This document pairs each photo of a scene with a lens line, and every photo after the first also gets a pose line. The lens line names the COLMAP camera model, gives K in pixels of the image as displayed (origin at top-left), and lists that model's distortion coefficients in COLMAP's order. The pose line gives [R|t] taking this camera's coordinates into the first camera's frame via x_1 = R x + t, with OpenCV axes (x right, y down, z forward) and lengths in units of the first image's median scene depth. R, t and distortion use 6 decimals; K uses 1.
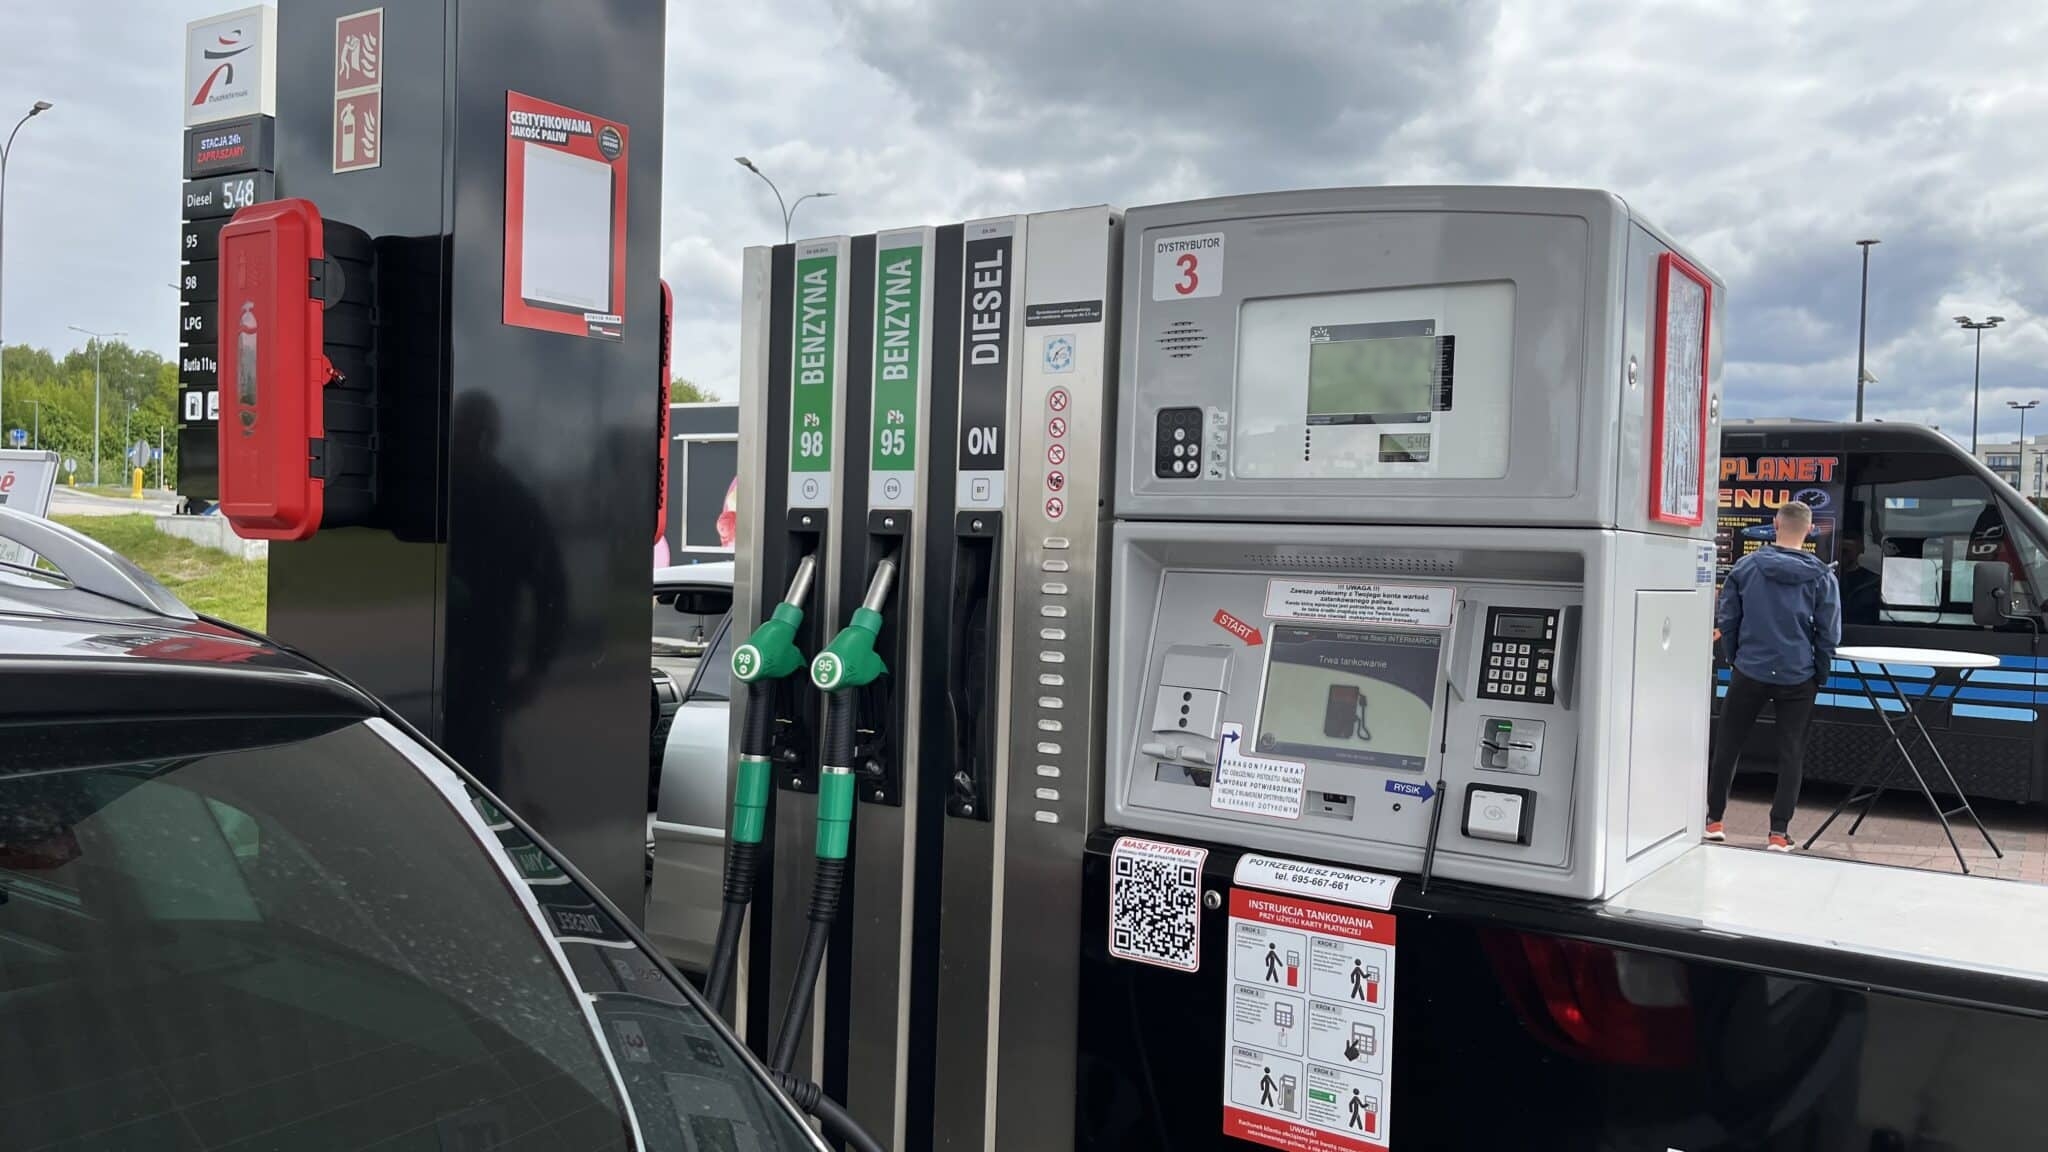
lens RADIAL K [[1551.1, 0, 1035.8], [0, 1551.1, 572.1], [0, 0, 1]] dist [0.059023, -0.091998]
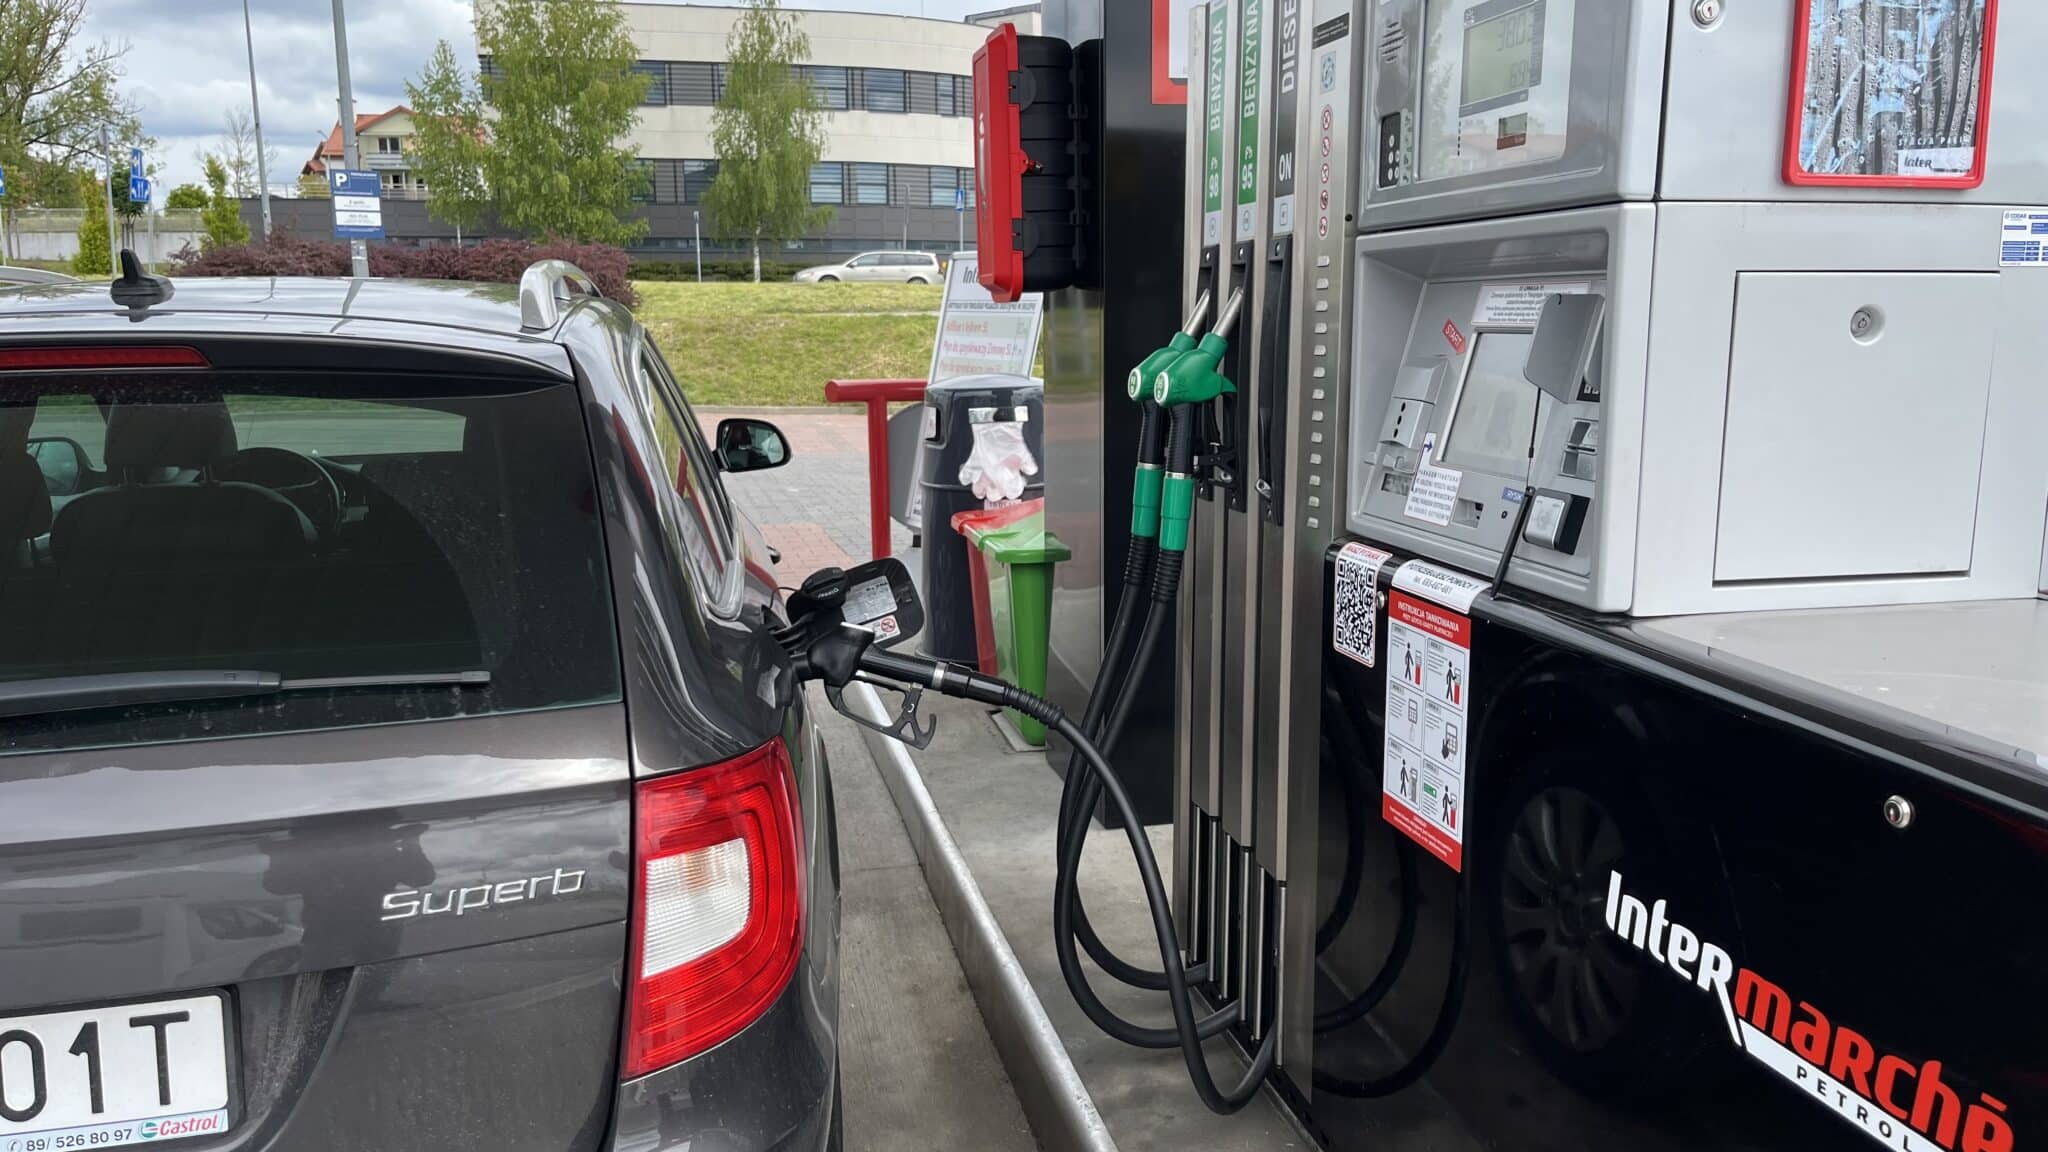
lens RADIAL K [[1527.7, 0, 1024.0], [0, 1527.7, 576.0], [0, 0, 1]] dist [0.045753, -0.002560]
pose [[0.750798, 0.079008, -0.655789, 0.608316], [0.015122, 0.990505, 0.136646, 0.051337], [0.660358, -0.112510, 0.742475, 0.084981]]
